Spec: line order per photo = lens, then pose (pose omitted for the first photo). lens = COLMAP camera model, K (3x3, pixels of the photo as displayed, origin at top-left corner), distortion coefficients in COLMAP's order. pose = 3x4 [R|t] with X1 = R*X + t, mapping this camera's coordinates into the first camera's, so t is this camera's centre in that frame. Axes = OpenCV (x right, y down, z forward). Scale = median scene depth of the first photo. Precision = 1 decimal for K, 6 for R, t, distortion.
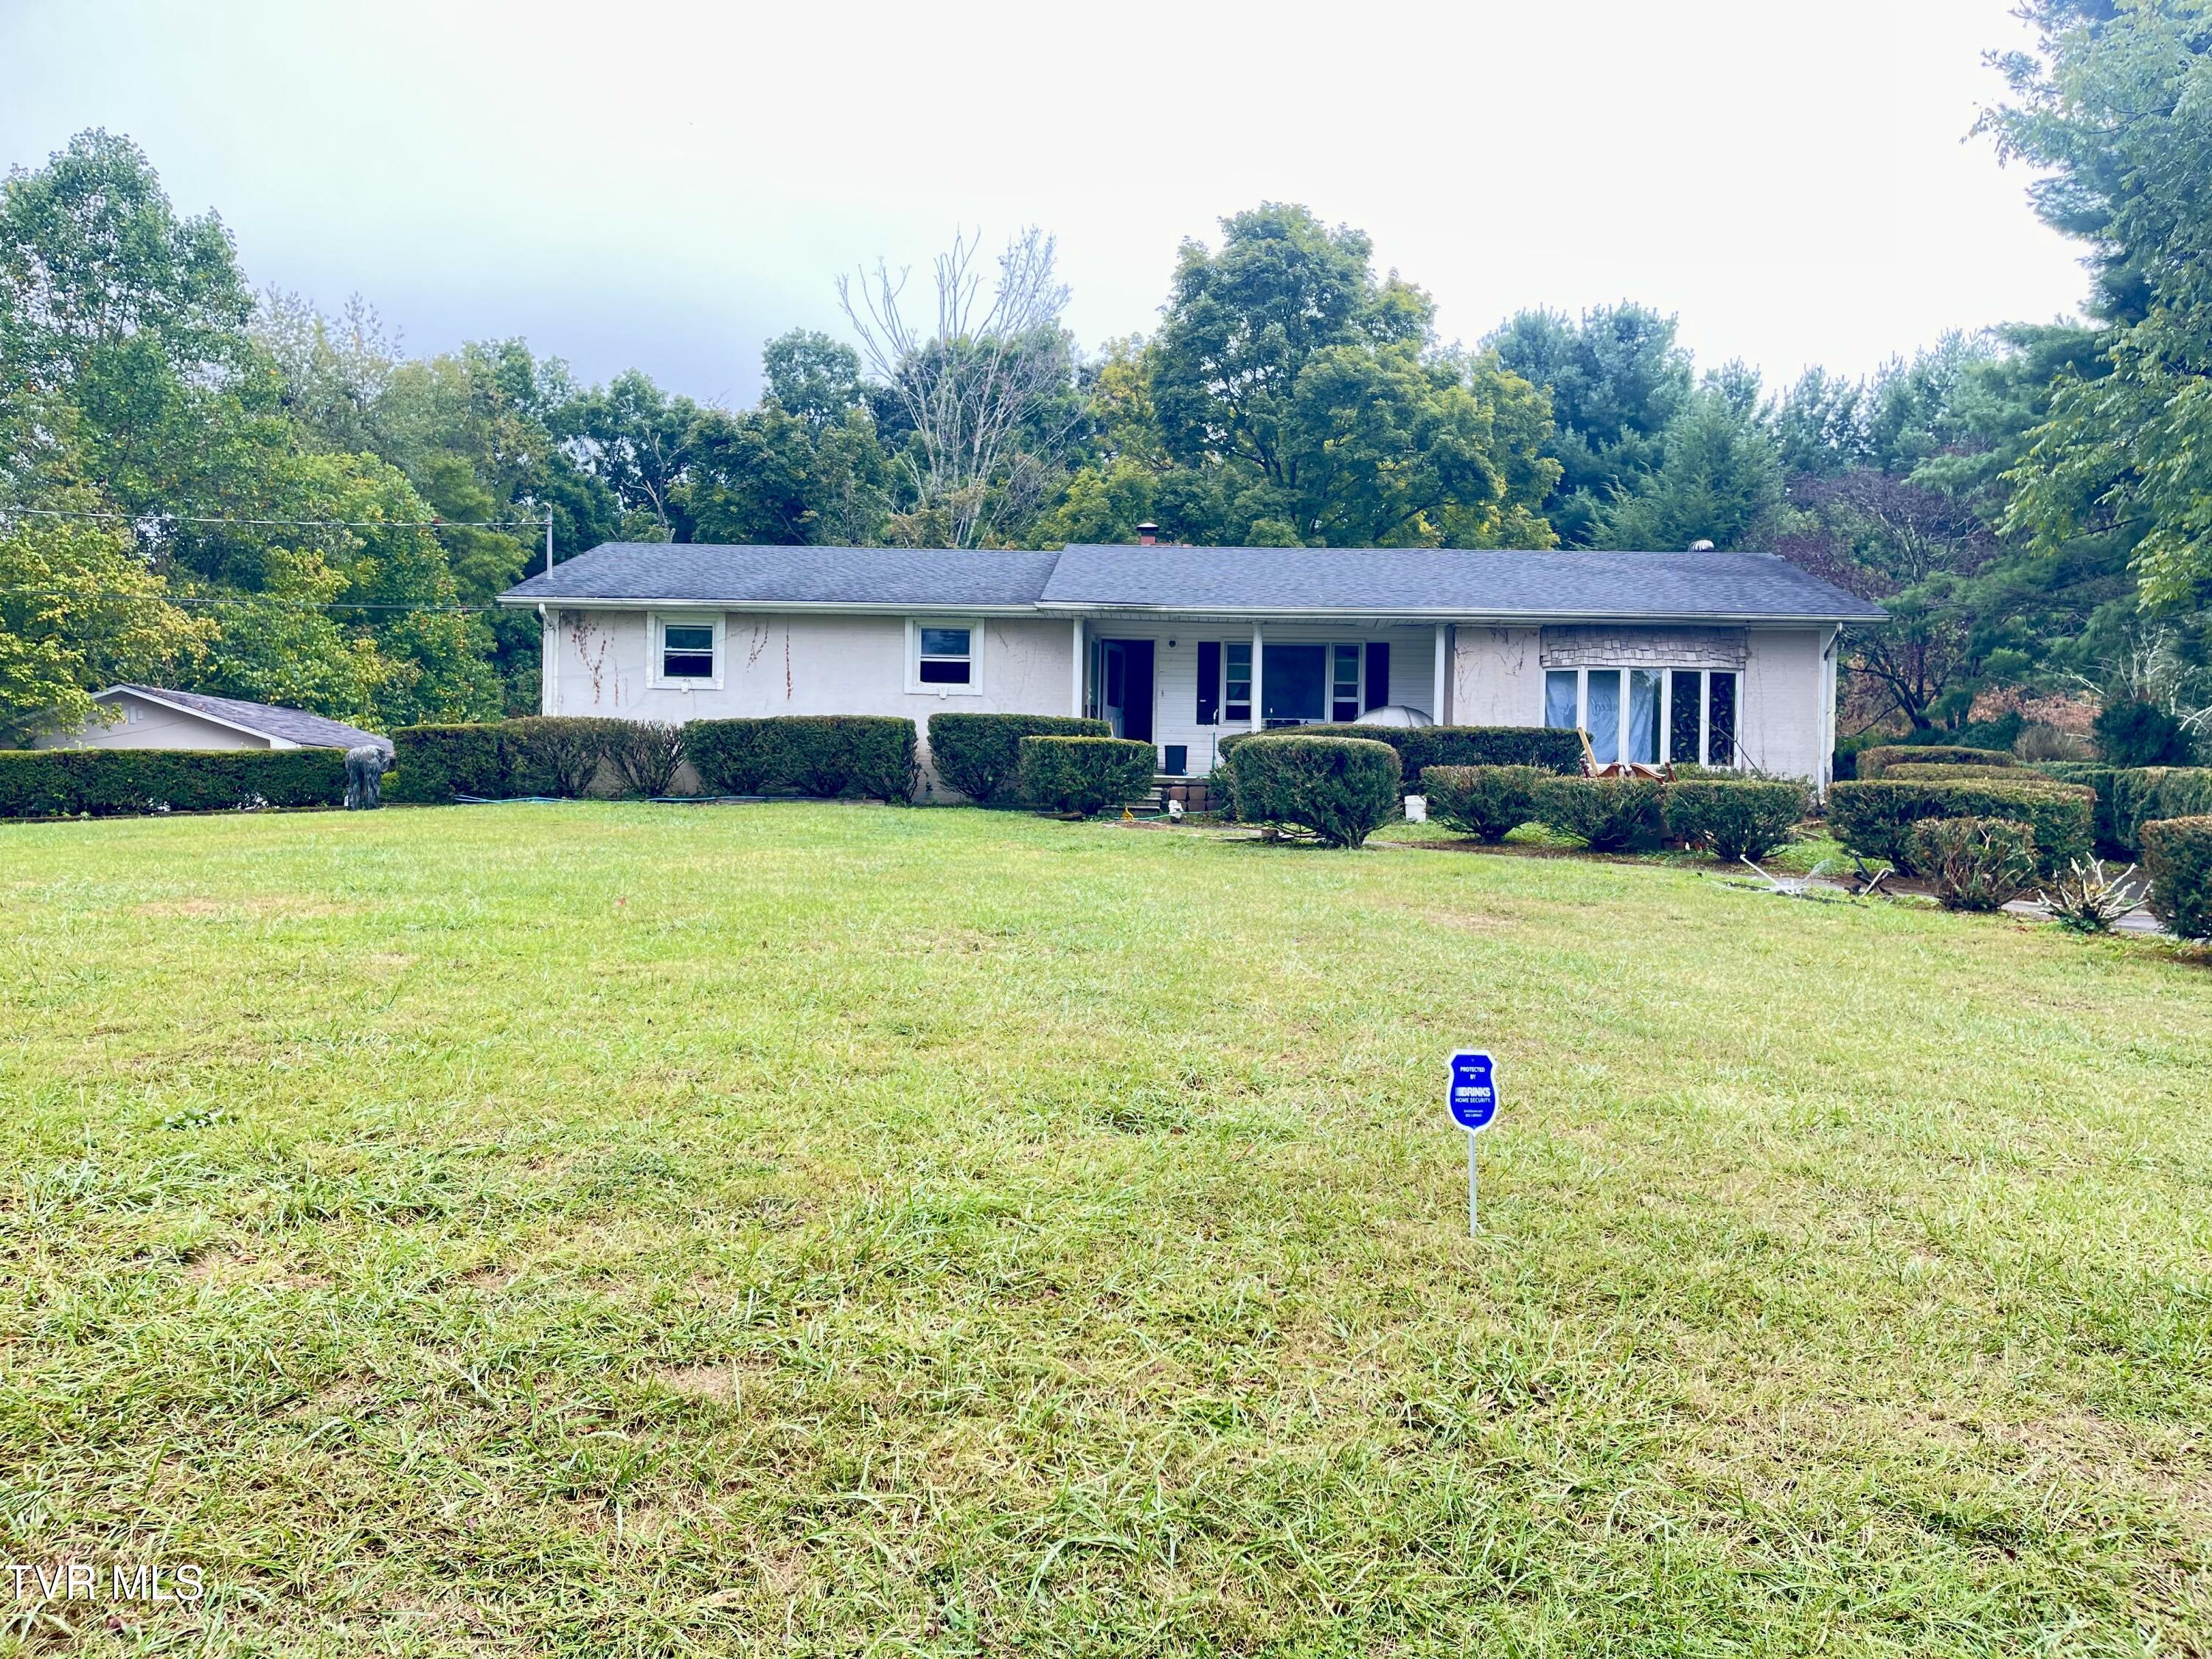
lens RADIAL K [[1623.0, 0, 1106.0], [0, 1623.0, 829.5], [0, 0, 1]] dist [0.038564, -0.068988]
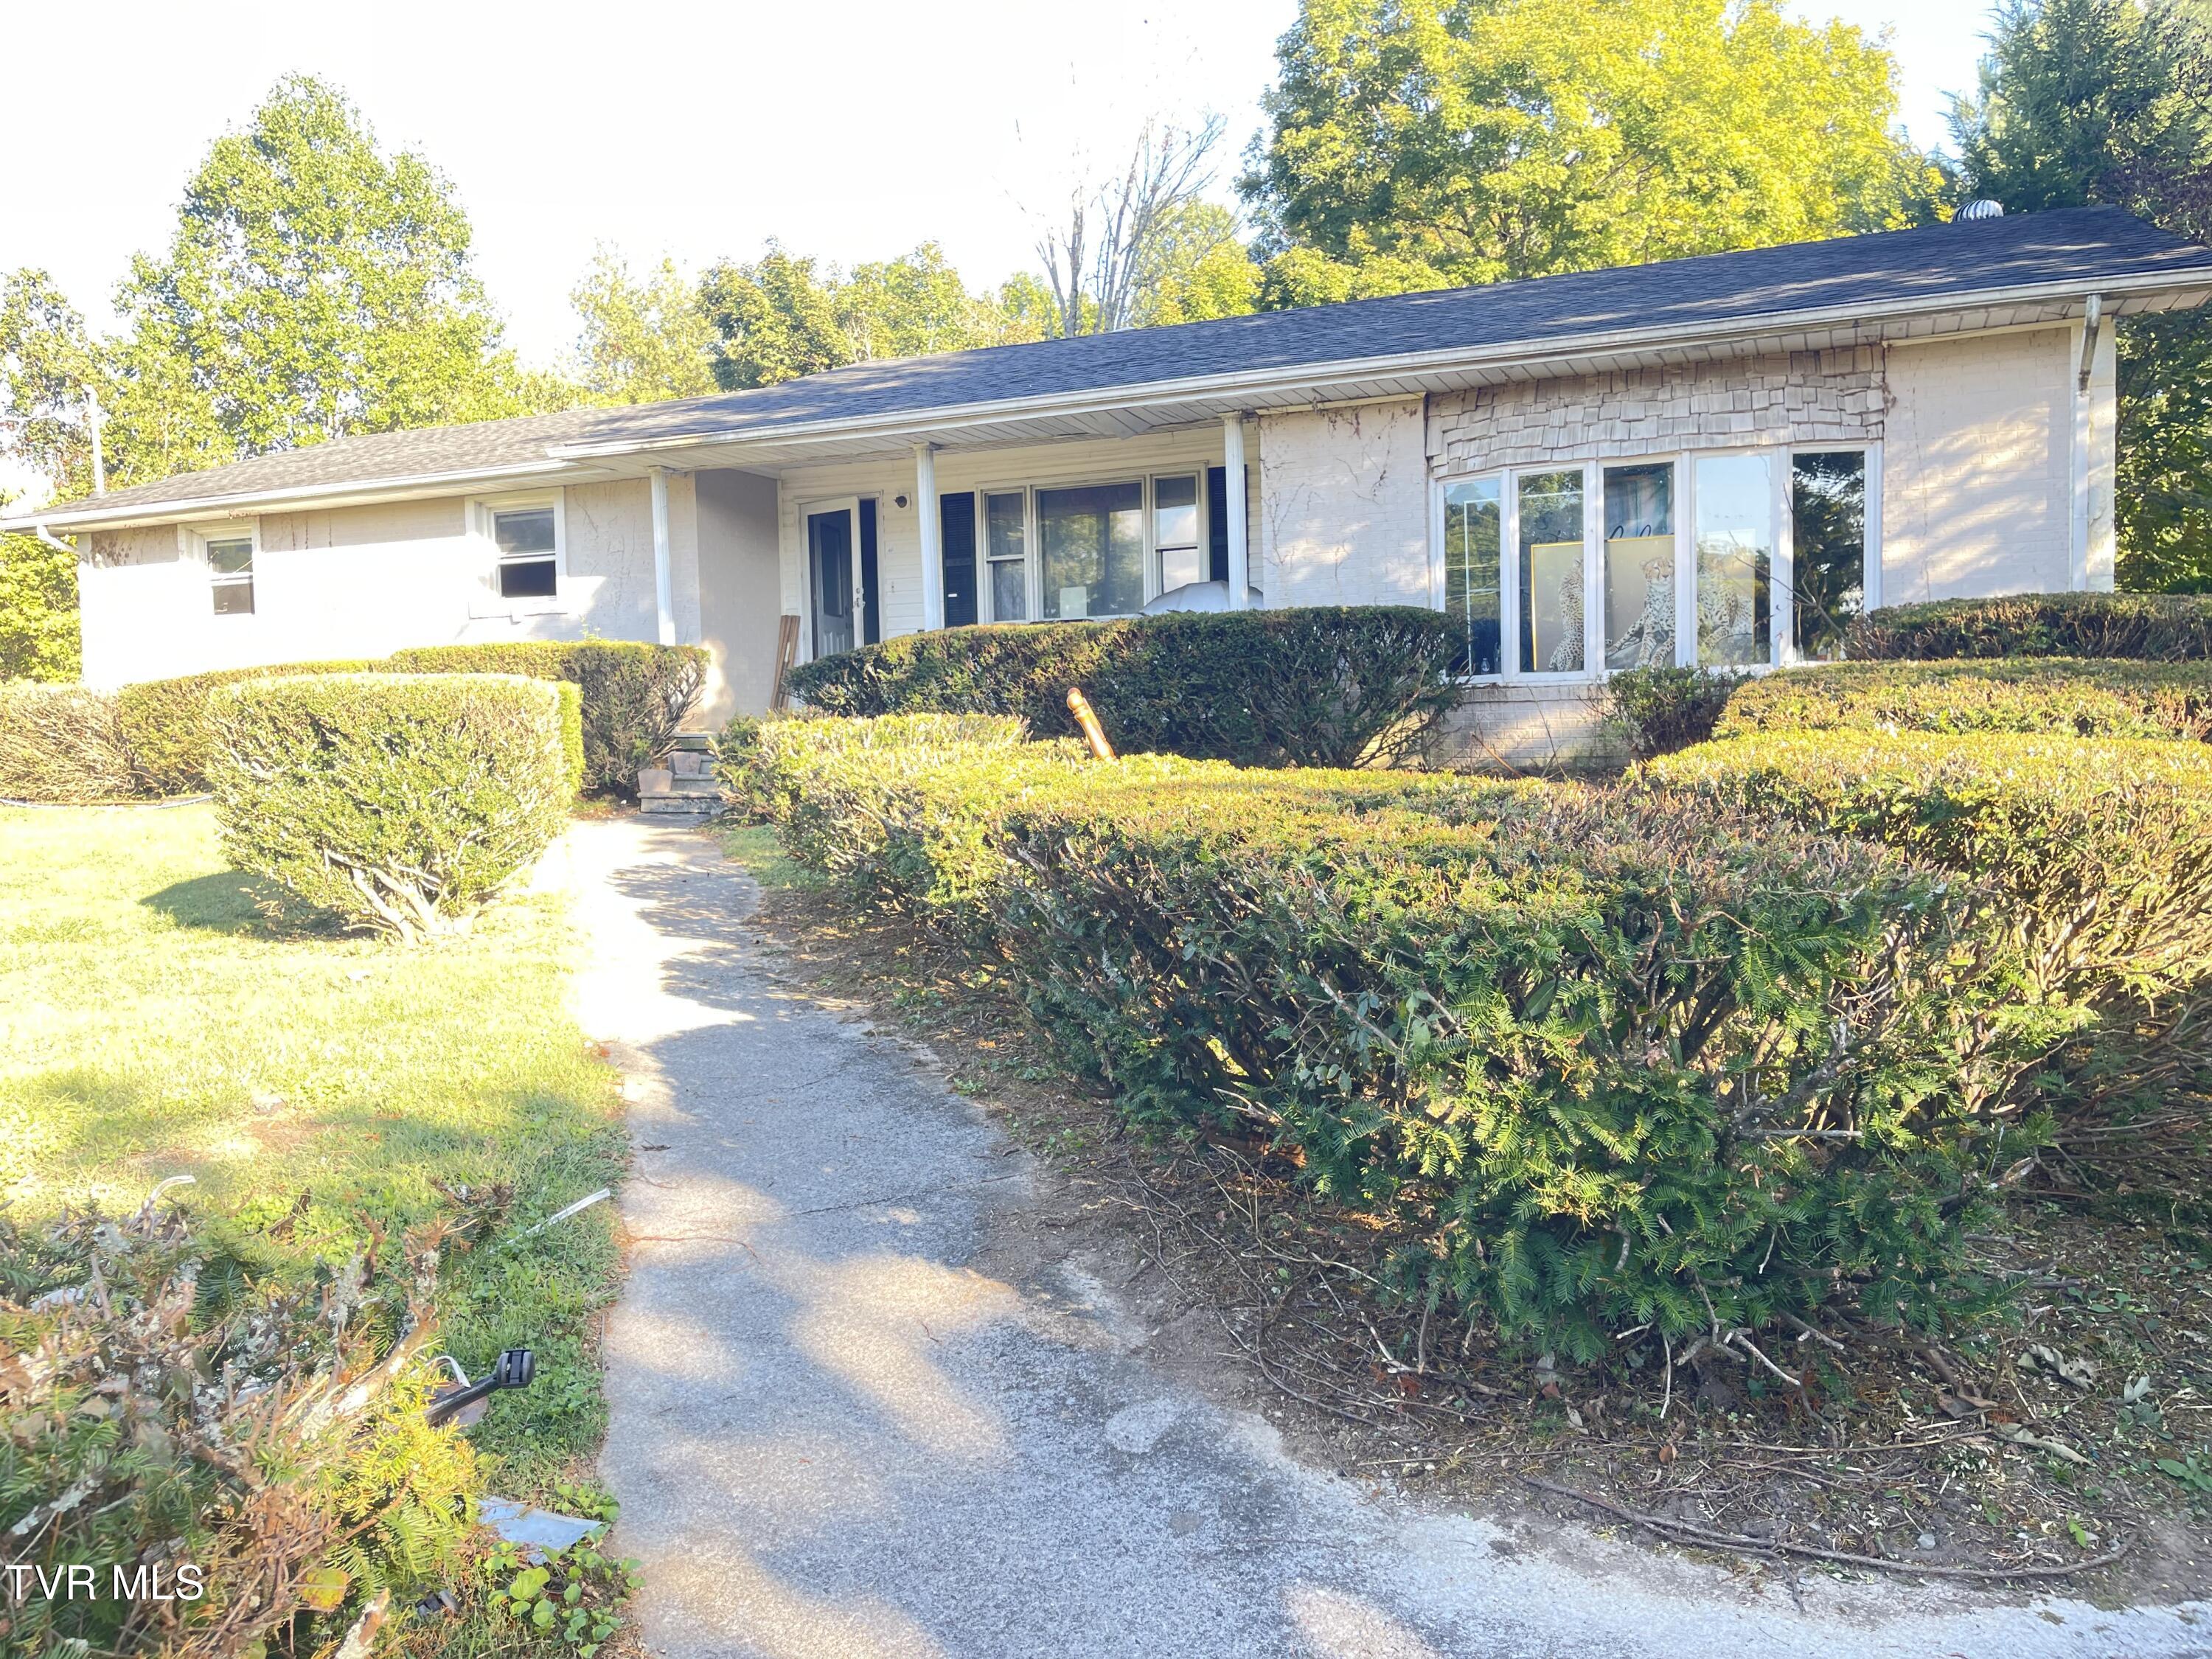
lens RADIAL K [[1623.0, 0, 1106.0], [0, 1623.0, 829.5], [0, 0, 1]] dist [0.038564, -0.068988]
pose [[0.930111, -0.019187, -0.366776, 0.481706], [0.040594, 0.997886, 0.050741, -0.032521], [0.365027, -0.062084, 0.928924, 0.688470]]
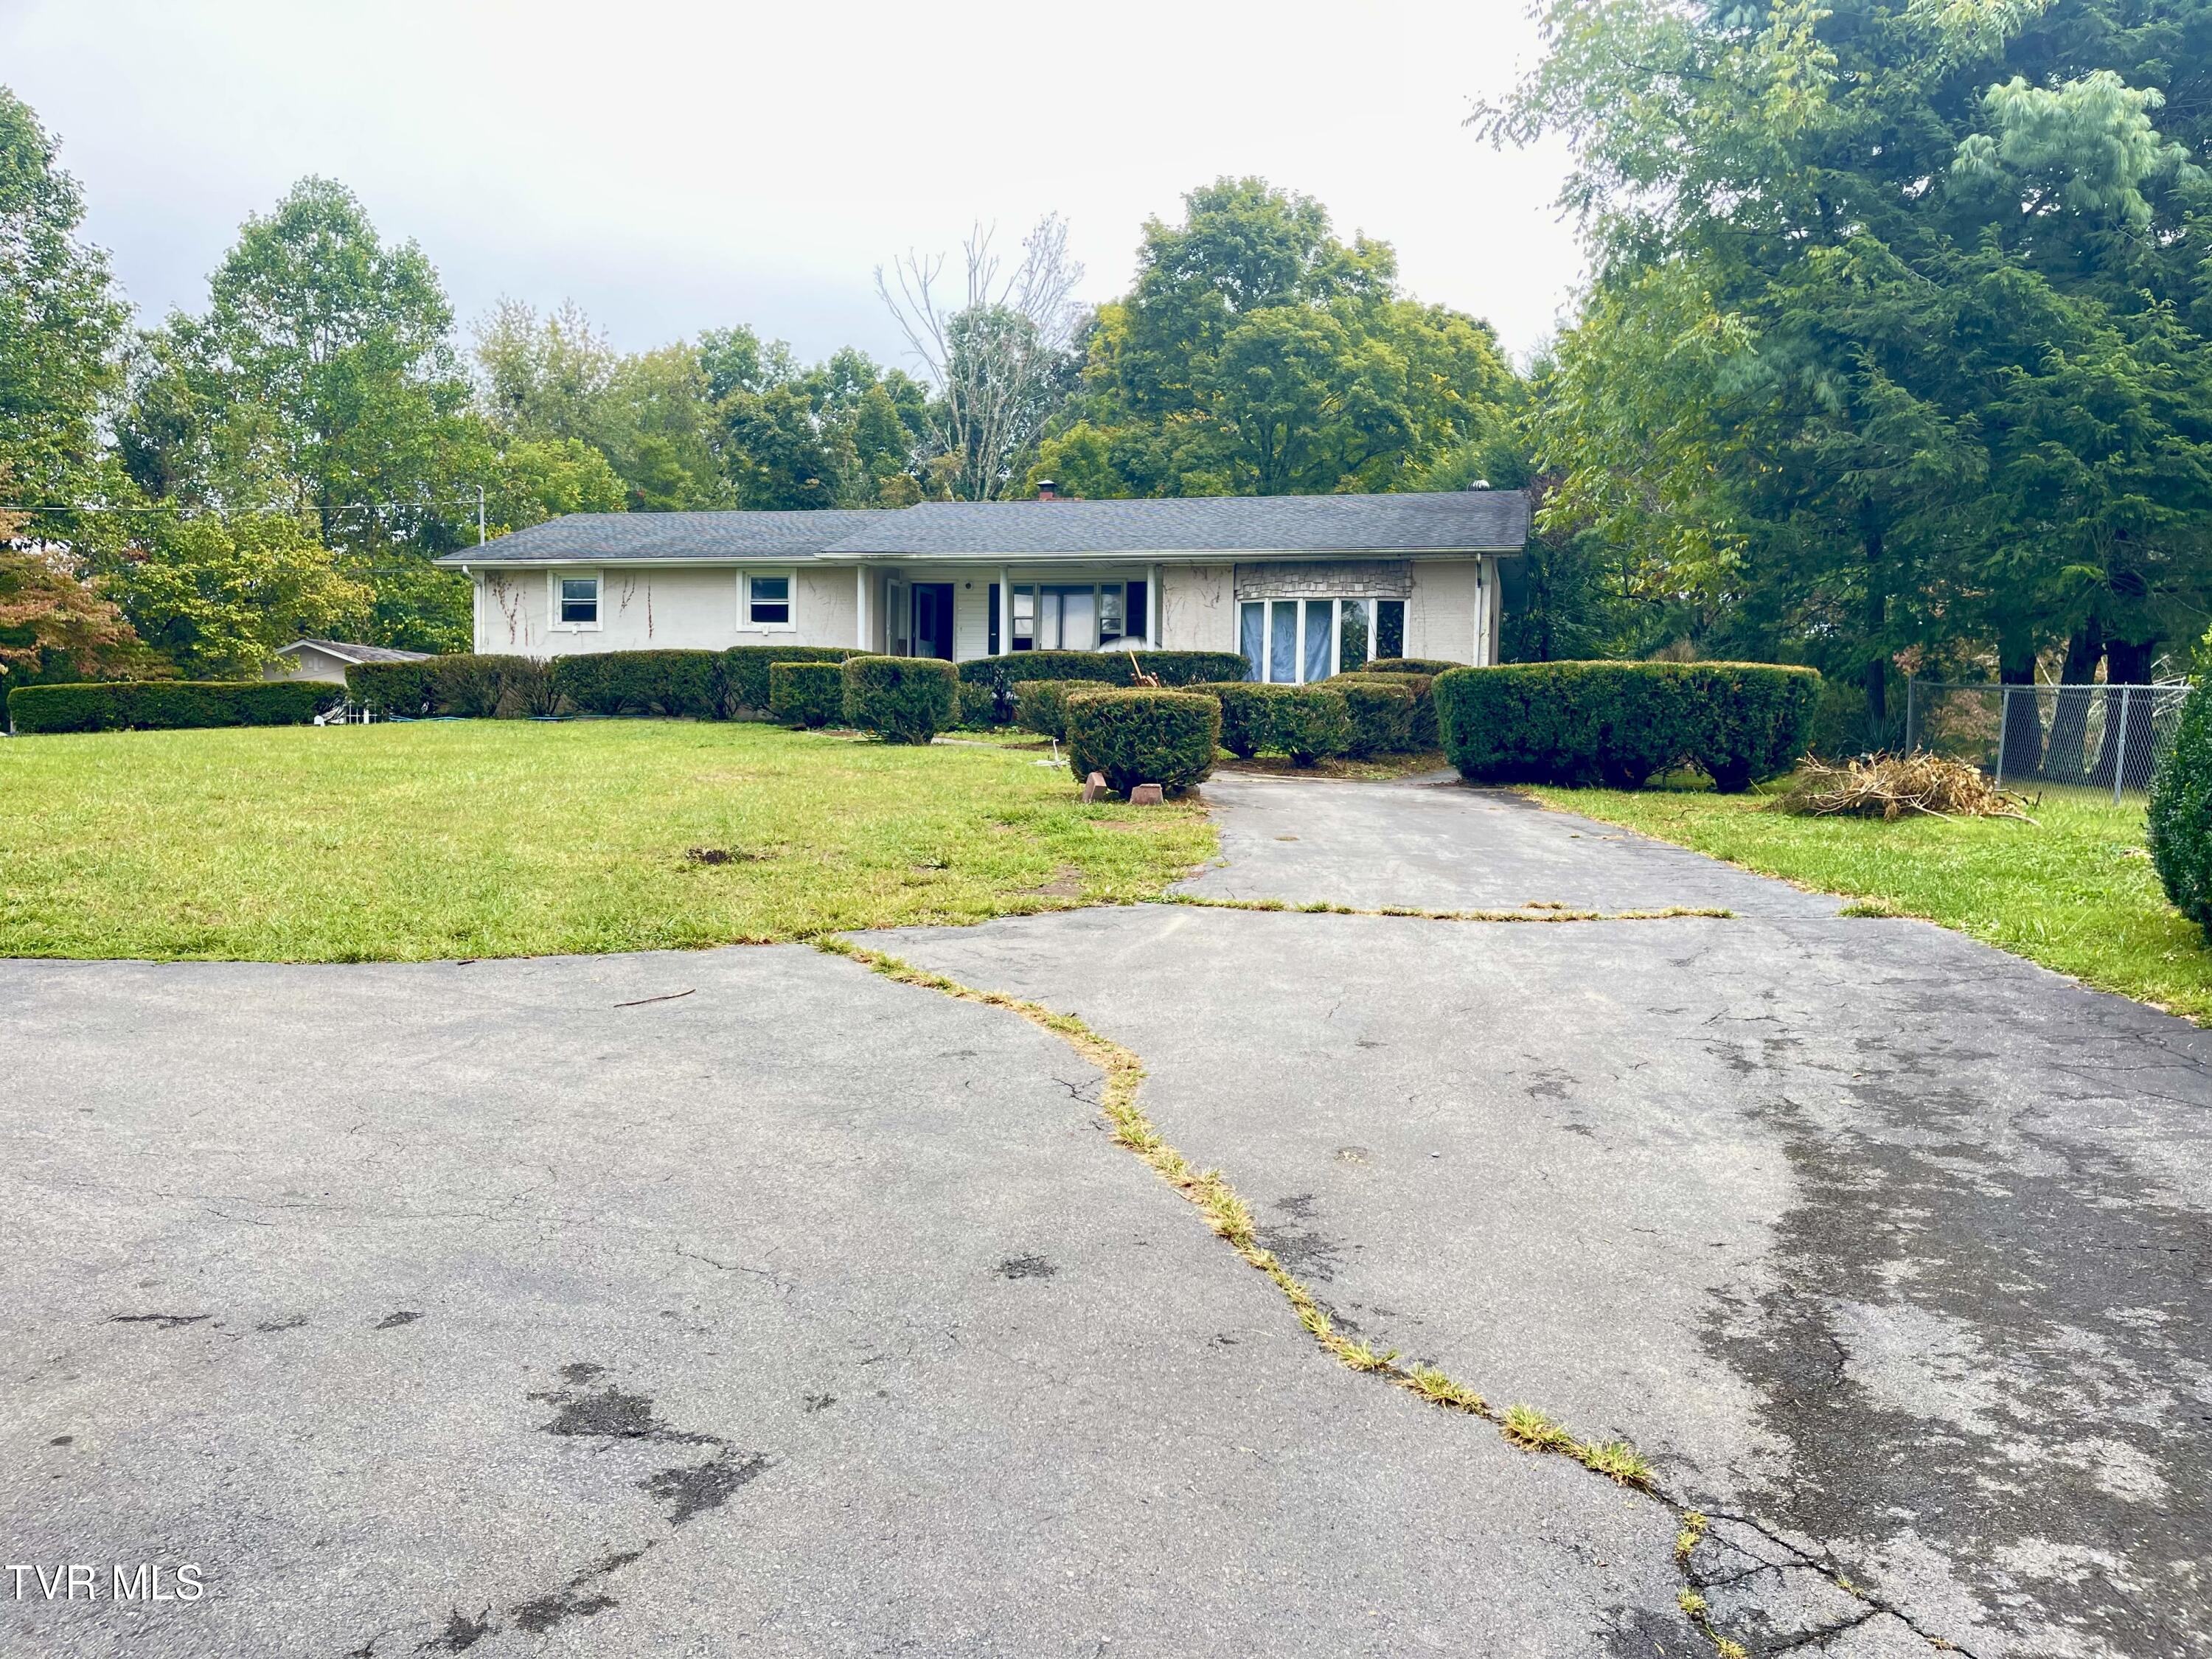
lens RADIAL K [[1623.0, 0, 1106.0], [0, 1623.0, 829.5], [0, 0, 1]] dist [0.038564, -0.068988]
pose [[0.977960, 0.007572, -0.208656, 0.570341], [-0.001317, 0.999546, 0.030101, 0.039444], [0.208789, -0.029163, 0.977526, -0.205567]]
